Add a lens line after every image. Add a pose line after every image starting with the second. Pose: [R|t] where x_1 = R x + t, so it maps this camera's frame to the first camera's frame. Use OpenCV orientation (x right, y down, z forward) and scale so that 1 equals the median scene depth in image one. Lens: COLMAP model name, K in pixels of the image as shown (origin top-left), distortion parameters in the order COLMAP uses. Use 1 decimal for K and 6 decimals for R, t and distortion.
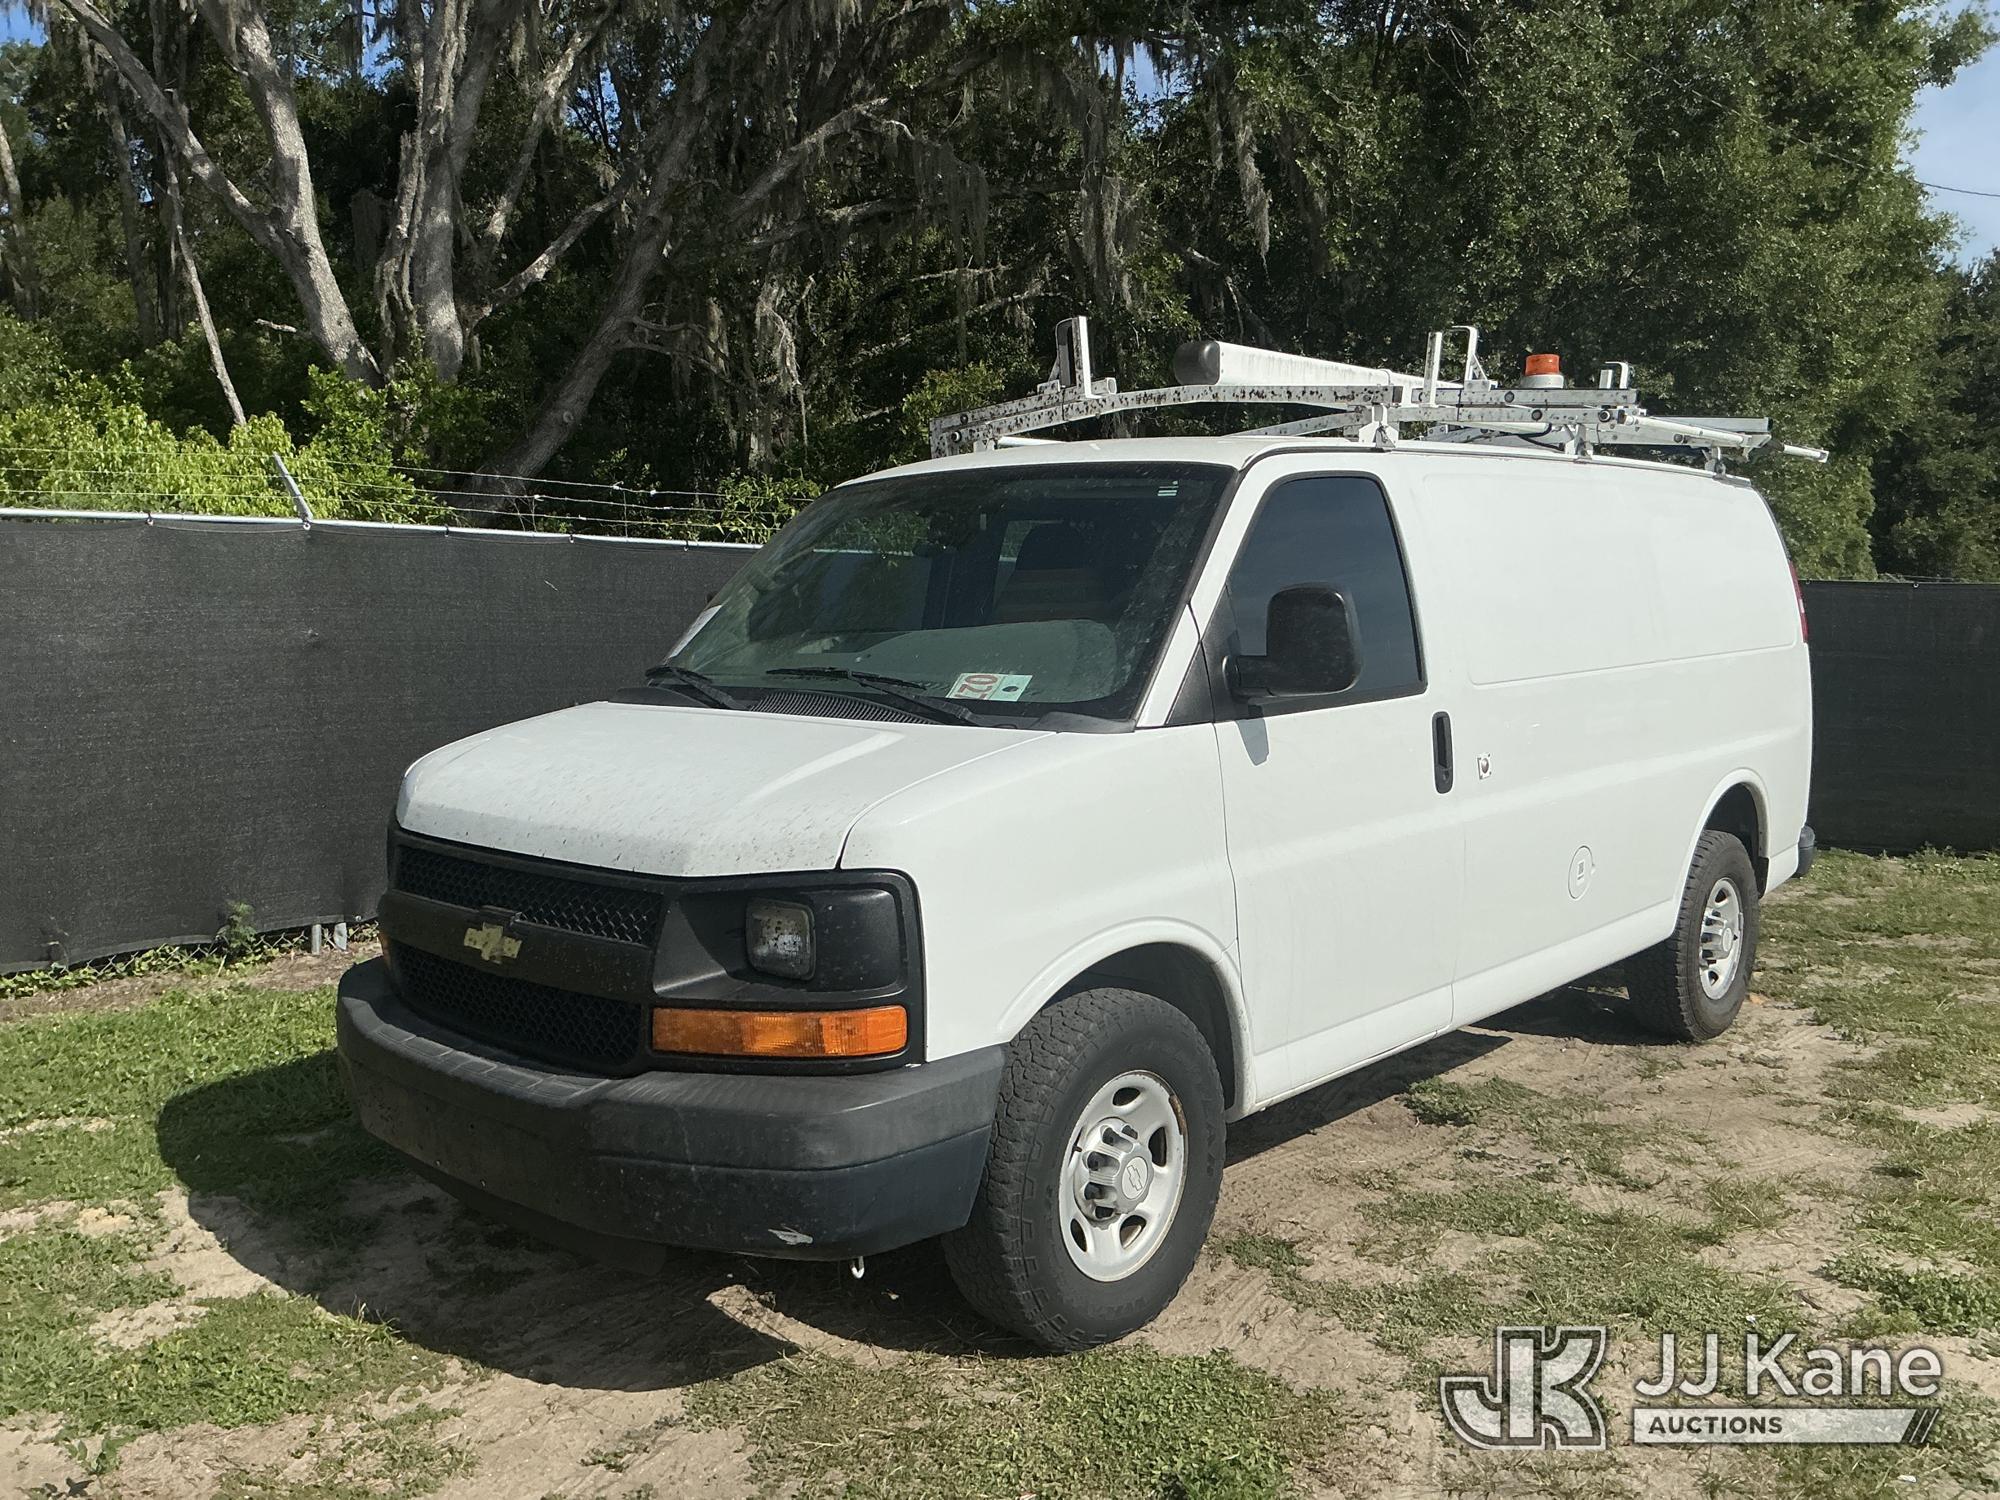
lens RADIAL K [[1710.1, 0, 999.2], [0, 1710.1, 770.9], [0, 0, 1]] dist [0.012124, -0.030152]
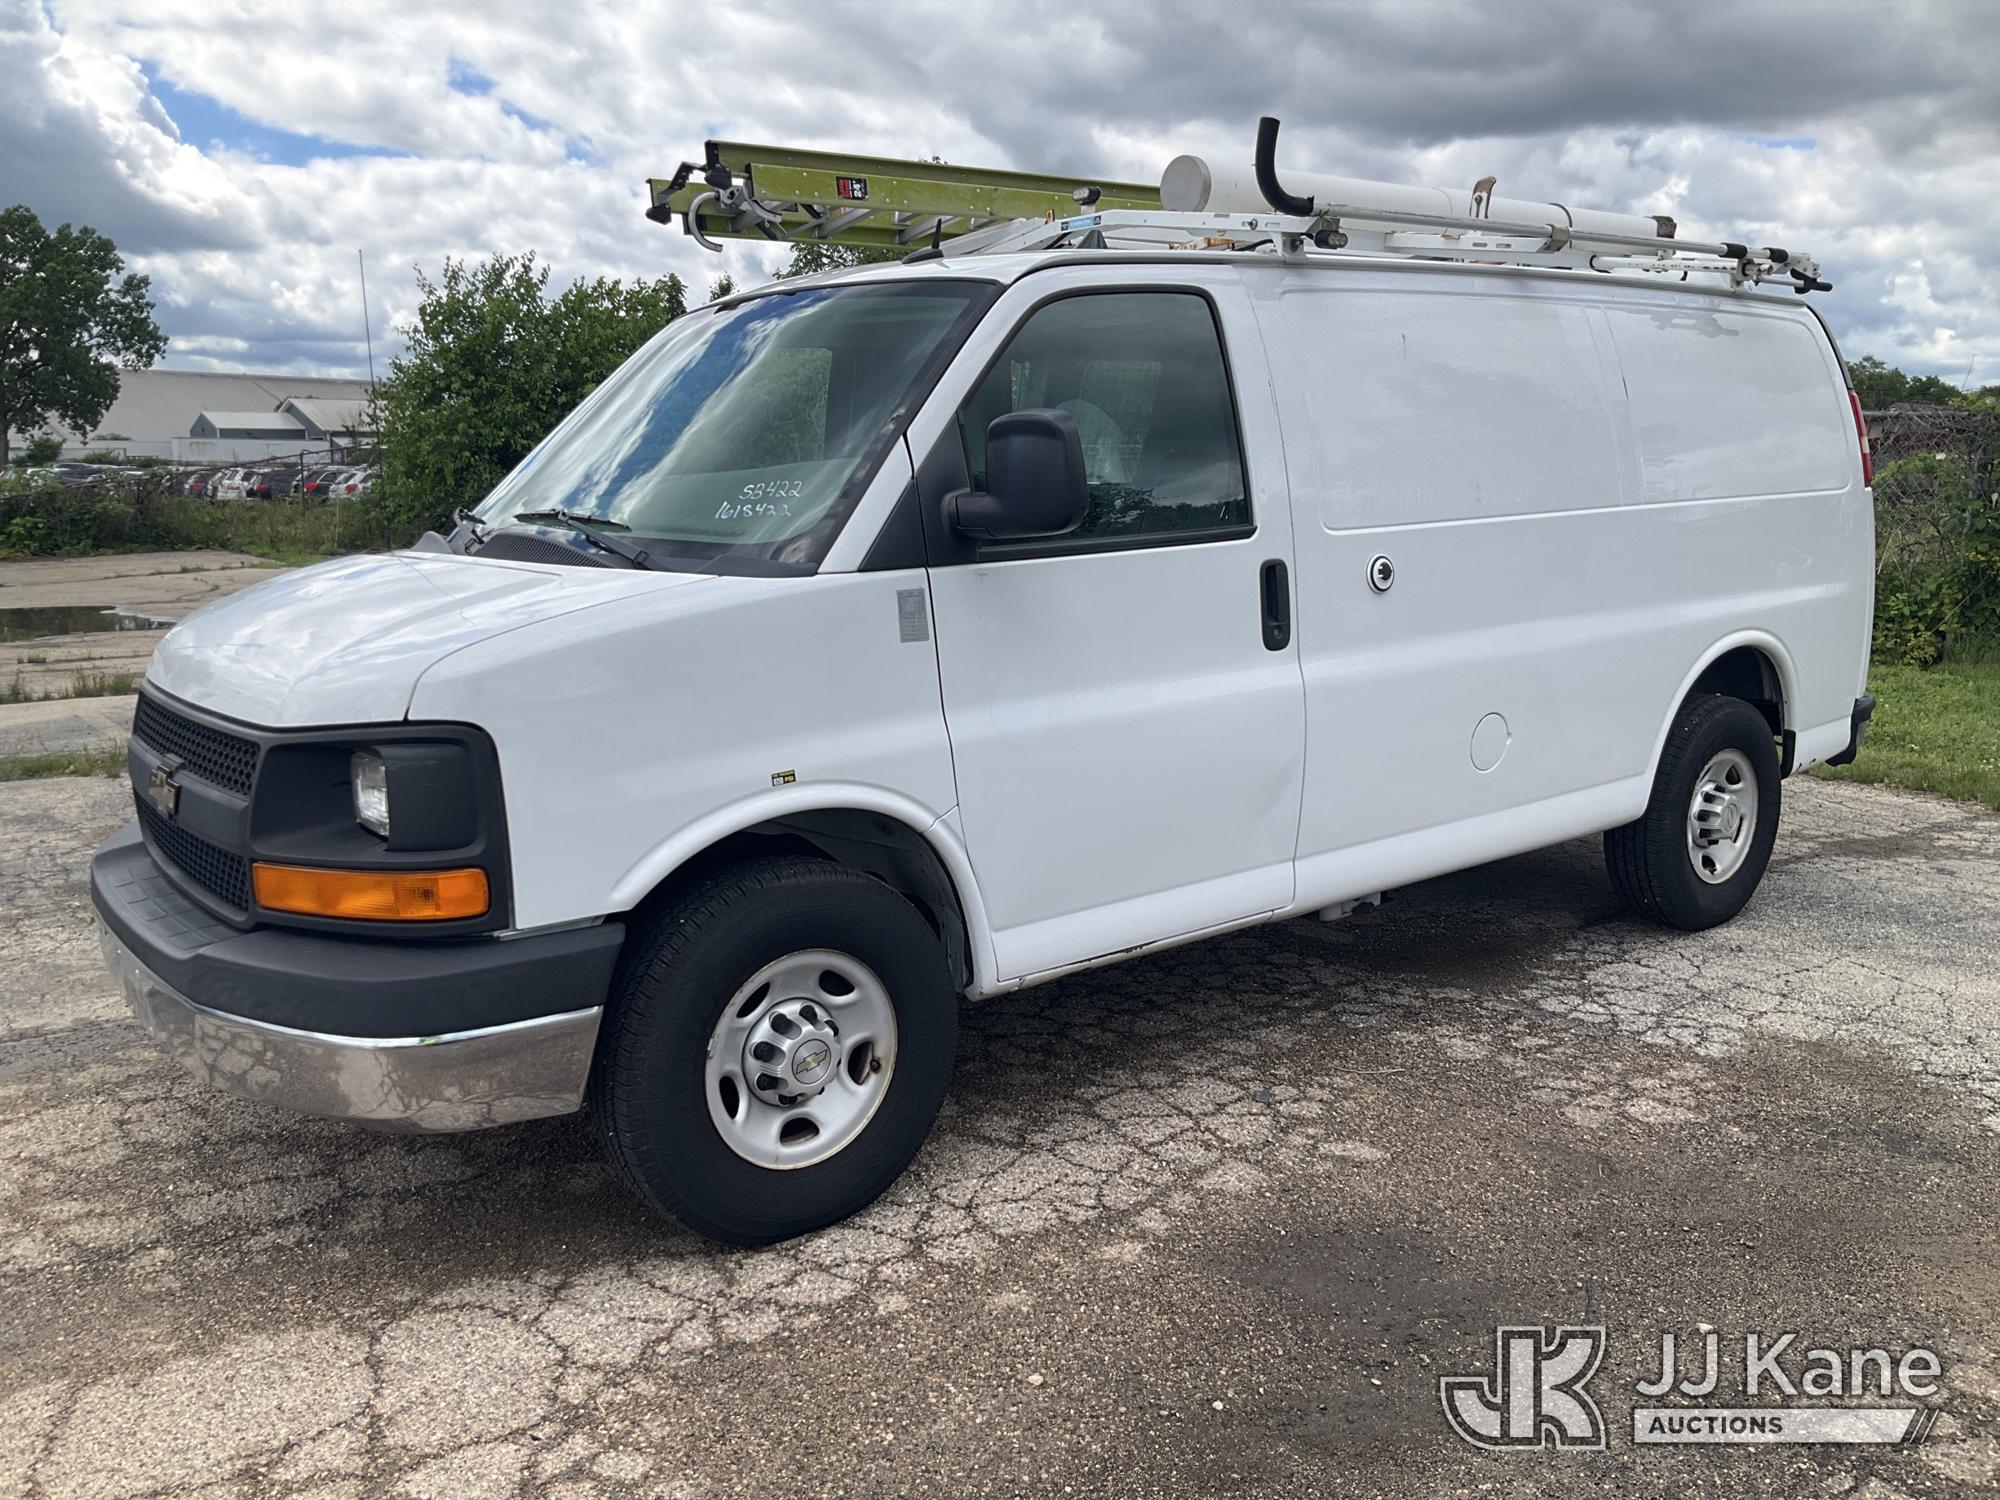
lens RADIAL K [[1710.1, 0, 1007.9], [0, 1710.1, 738.6], [0, 0, 1]] dist [0.012124, -0.030152]
pose [[0.987480, 0.016020, -0.156926, 0.314951], [-0.006655, 0.998175, 0.060017, 0.007743], [0.157601, -0.058222, 0.985785, 0.112168]]
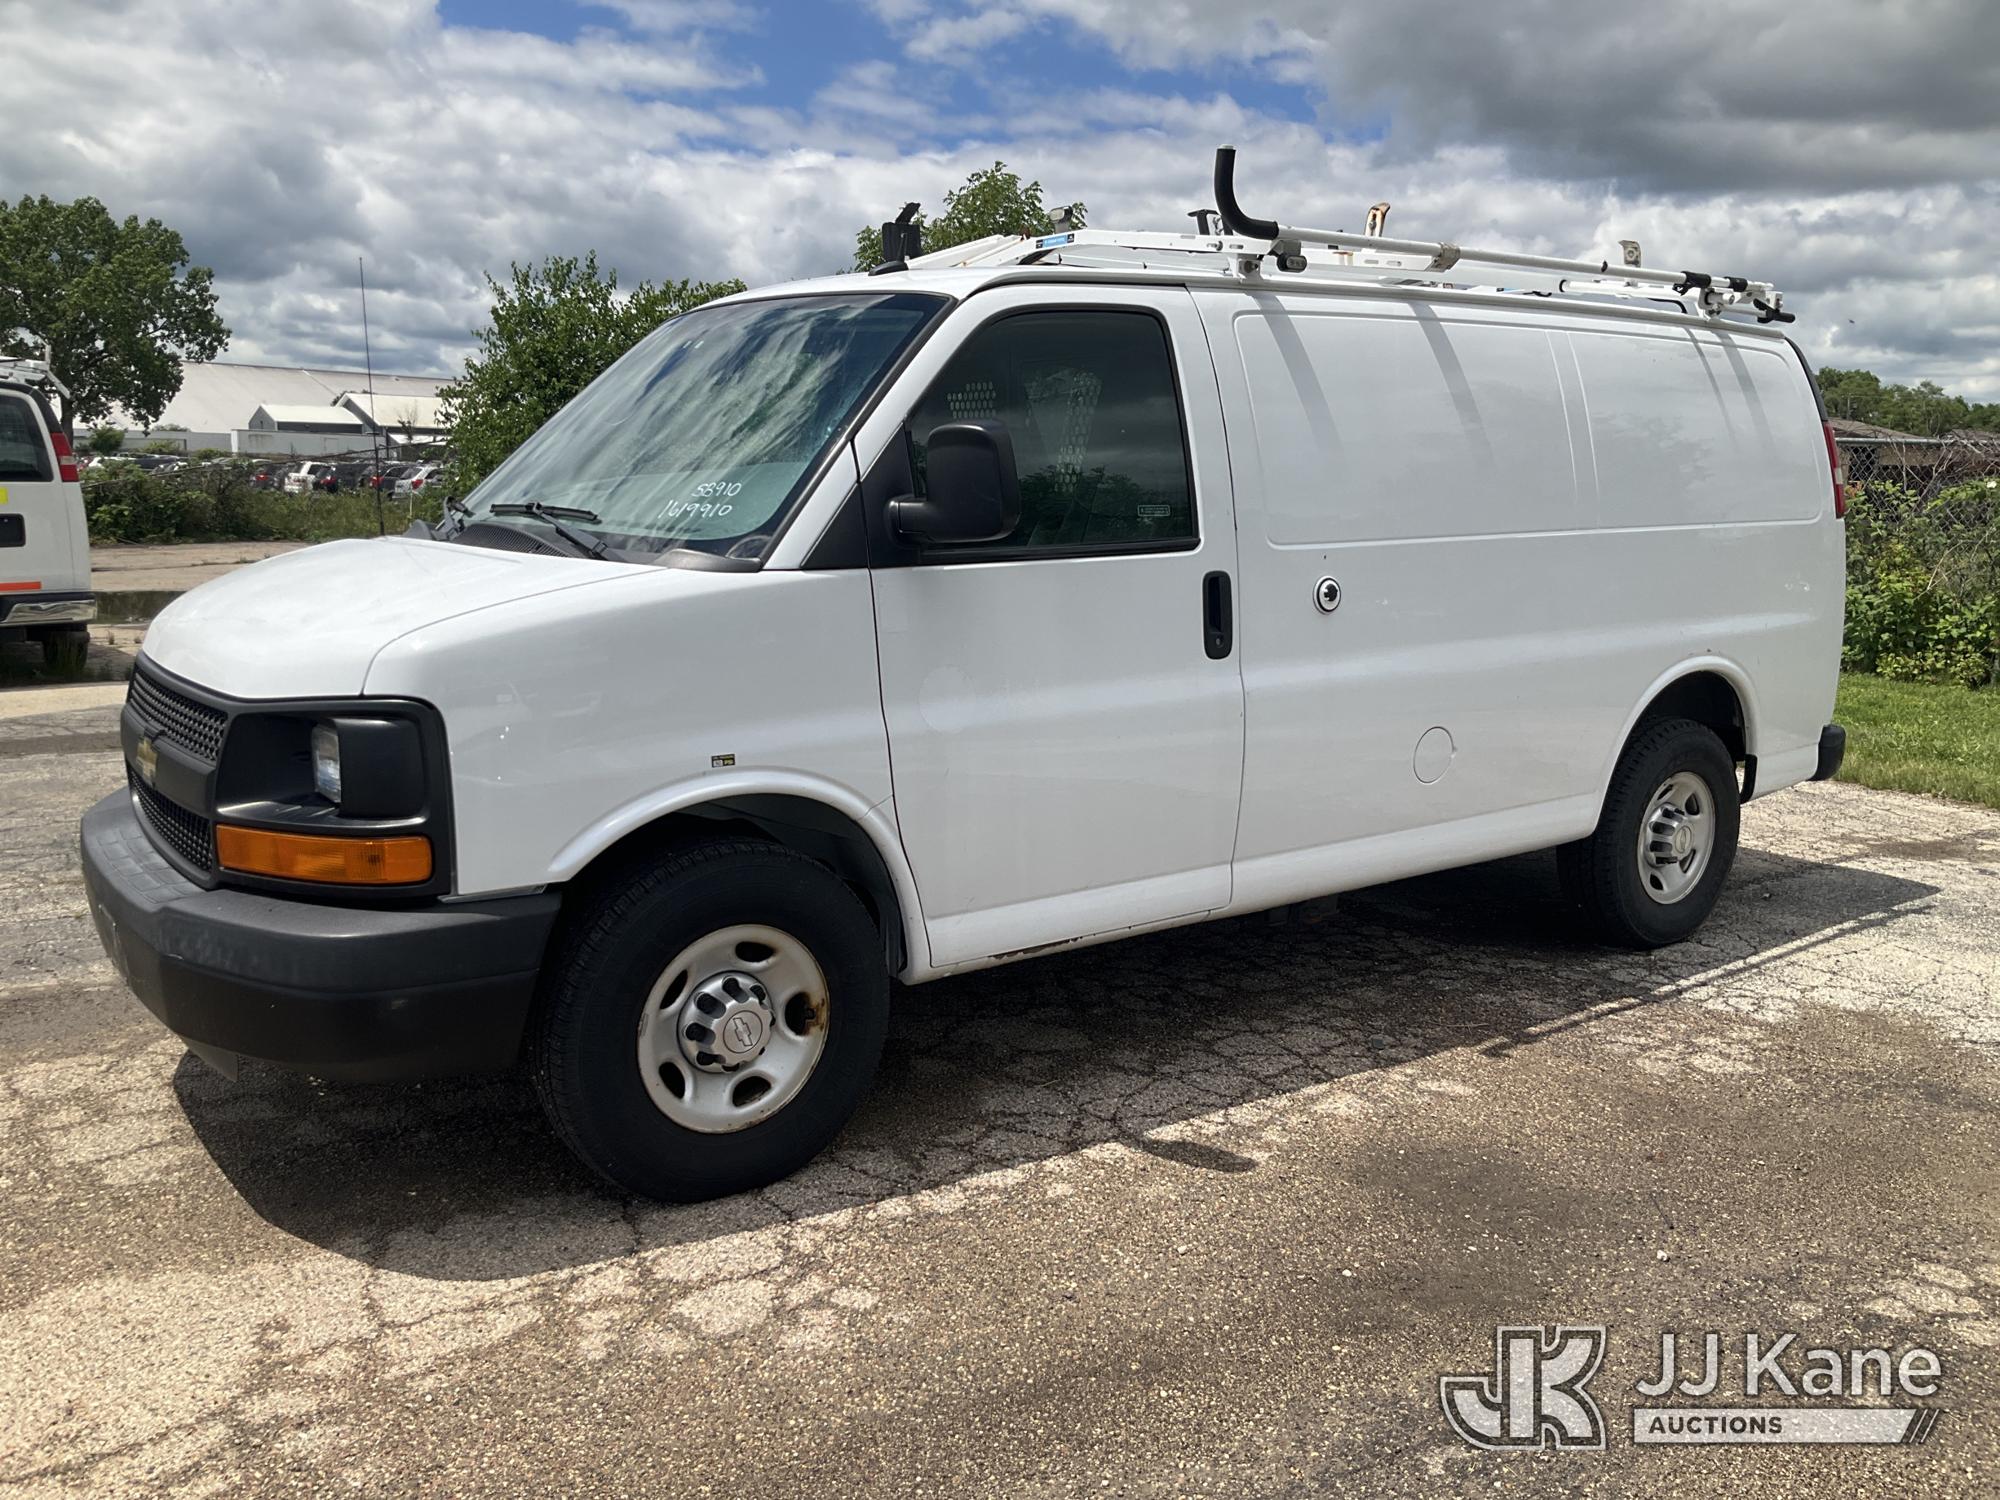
lens RADIAL K [[1710.1, 0, 1000.0], [0, 1710.1, 751.7], [0, 0, 1]] dist [0.012124, -0.030152]
pose [[0.981810, 0.047284, -0.183886, 0.380181], [-0.036733, 0.997500, 0.060371, 0.014097], [0.186281, -0.052518, 0.981092, 0.080370]]
